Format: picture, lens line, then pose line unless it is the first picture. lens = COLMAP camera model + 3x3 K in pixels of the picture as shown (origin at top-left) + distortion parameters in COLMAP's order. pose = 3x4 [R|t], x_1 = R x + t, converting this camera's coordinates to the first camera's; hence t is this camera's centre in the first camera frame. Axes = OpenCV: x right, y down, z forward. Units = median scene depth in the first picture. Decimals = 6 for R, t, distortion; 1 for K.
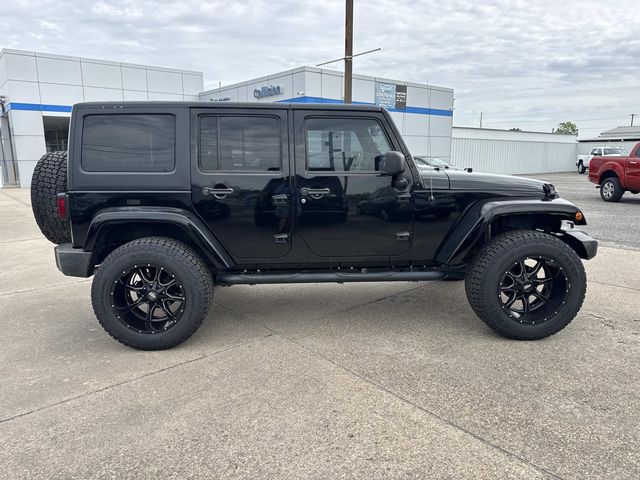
lens RADIAL K [[467.5, 0, 323.1], [0, 467.5, 239.7], [0, 0, 1]] dist [0.048194, -0.058351]
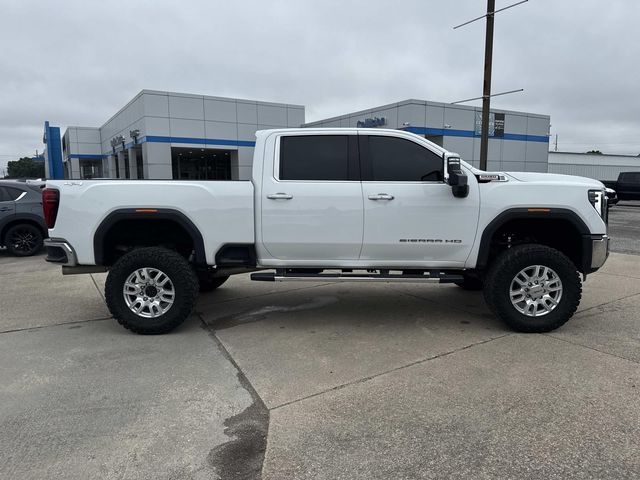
lens RADIAL K [[465.2, 0, 320.0], [0, 465.2, 240.0], [0, 0, 1]] dist [0.090725, -0.120411]
pose [[0.991754, 0.016086, -0.127142, -0.093697], [-0.022070, 0.998707, -0.045795, 0.005590], [0.126241, 0.048223, 0.990827, -0.067857]]
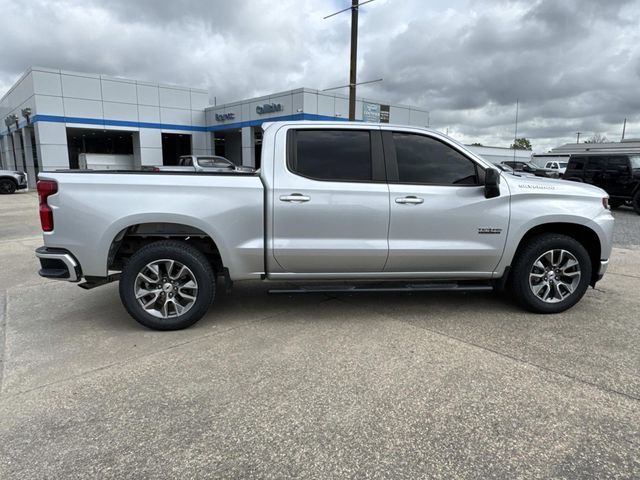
lens RADIAL K [[431.1, 0, 322.9], [0, 431.1, 240.1], [0, 0, 1]] dist [0.002018, -0.000784]
pose [[0.998867, 0.004241, 0.047401, -0.035835], [-0.004025, 0.999981, -0.004633, 0.007311], [-0.047419, 0.004437, 0.998865, -0.046644]]
